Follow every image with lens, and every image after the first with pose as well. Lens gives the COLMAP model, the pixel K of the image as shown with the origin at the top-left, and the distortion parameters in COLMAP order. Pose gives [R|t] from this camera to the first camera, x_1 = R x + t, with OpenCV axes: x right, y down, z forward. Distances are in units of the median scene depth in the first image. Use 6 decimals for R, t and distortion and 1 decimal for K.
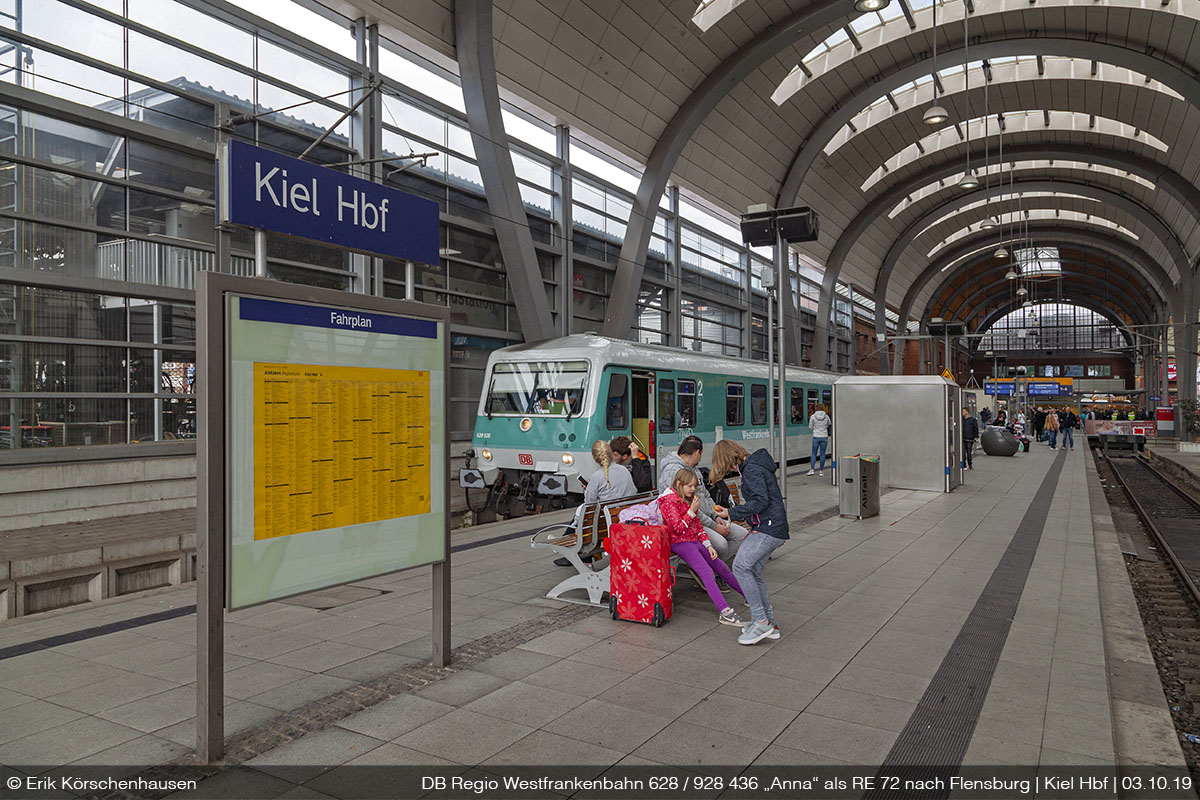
lens RADIAL K [[821.7, 0, 596.7], [0, 821.7, 400.1], [0, 0, 1]] dist [-0.054842, 0.003534]
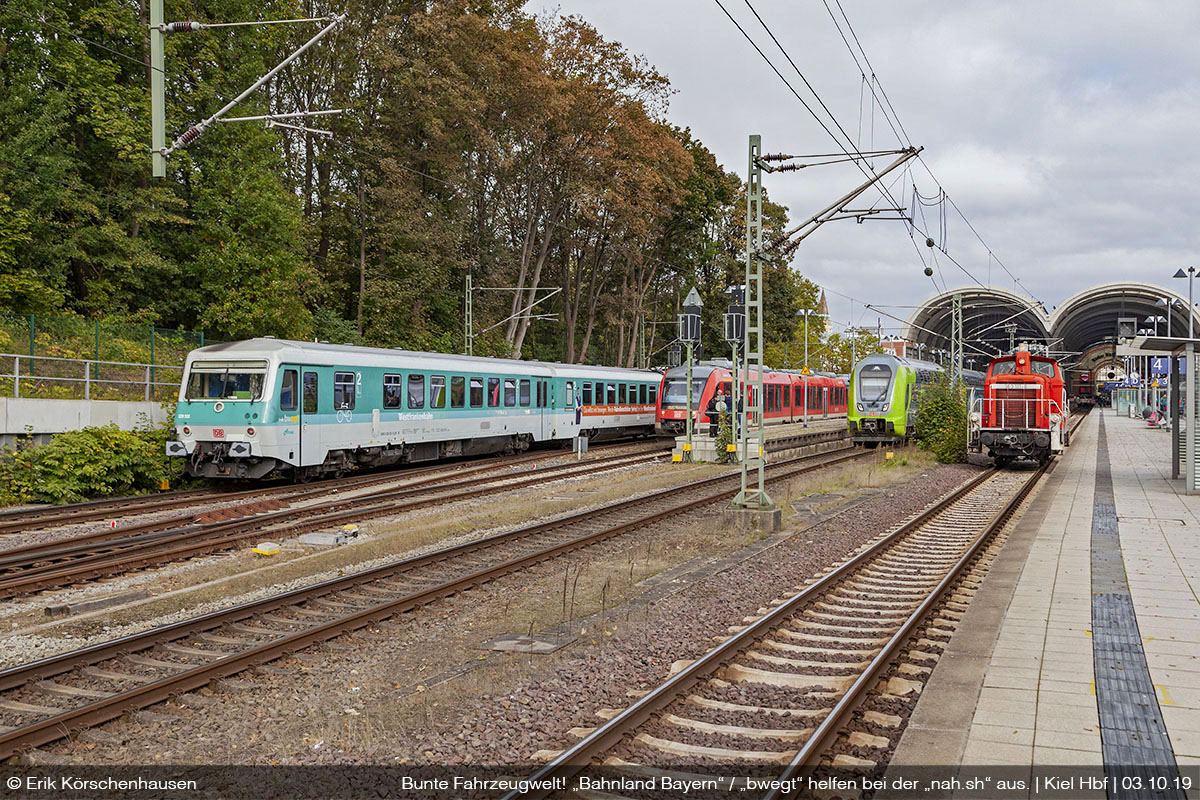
lens RADIAL K [[1390.9, 0, 601.2], [0, 1390.9, 393.3], [0, 0, 1]] dist [0.108785, 0.000000]
pose [[0.978132, -0.003596, 0.207954, 0.047553], [0.002747, 0.999987, 0.004373, -0.001555], [-0.207967, -0.003706, 0.978129, -1.335593]]
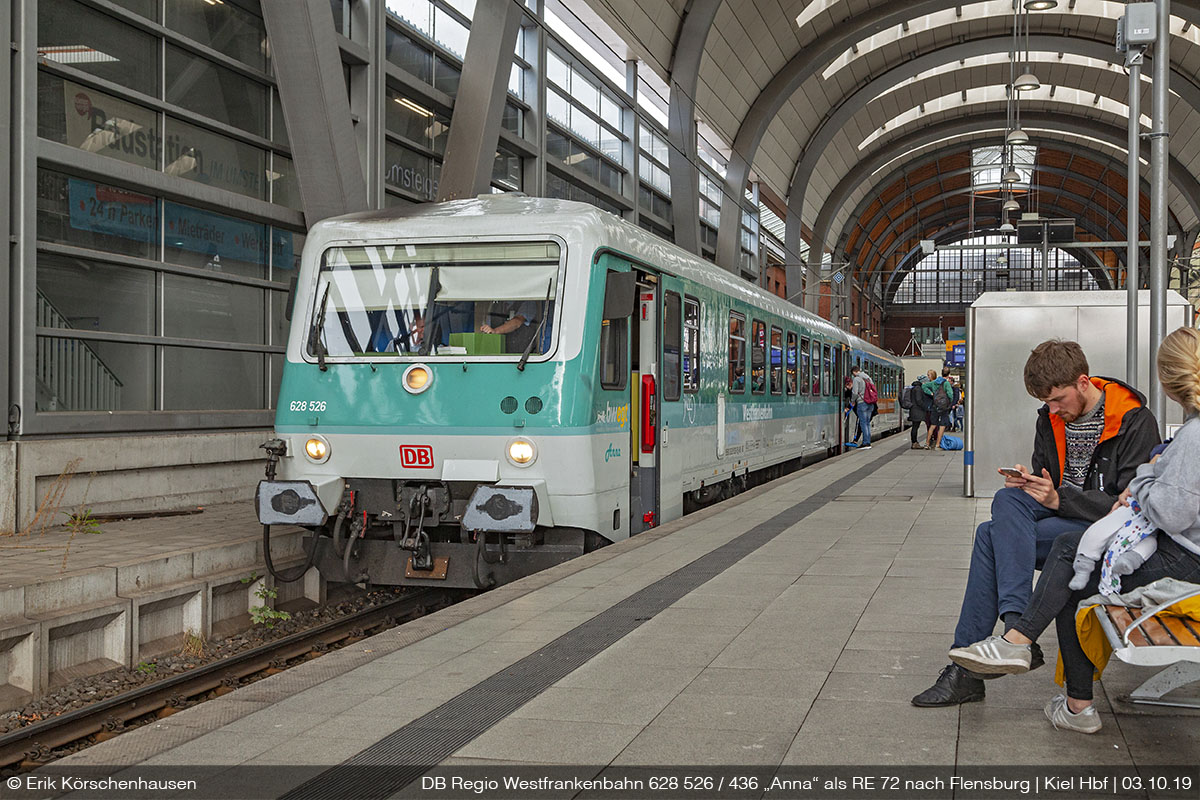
lens RADIAL K [[1238.6, 0, 599.3], [0, 1238.6, 400.1], [0, 0, 1]] dist [-0.051183, 0.000000]
pose [[0.950654, -0.004273, 0.310223, -0.195025], [0.003747, 0.999990, 0.002290, 0.038673], [-0.310230, -0.001015, 0.950661, 0.312343]]
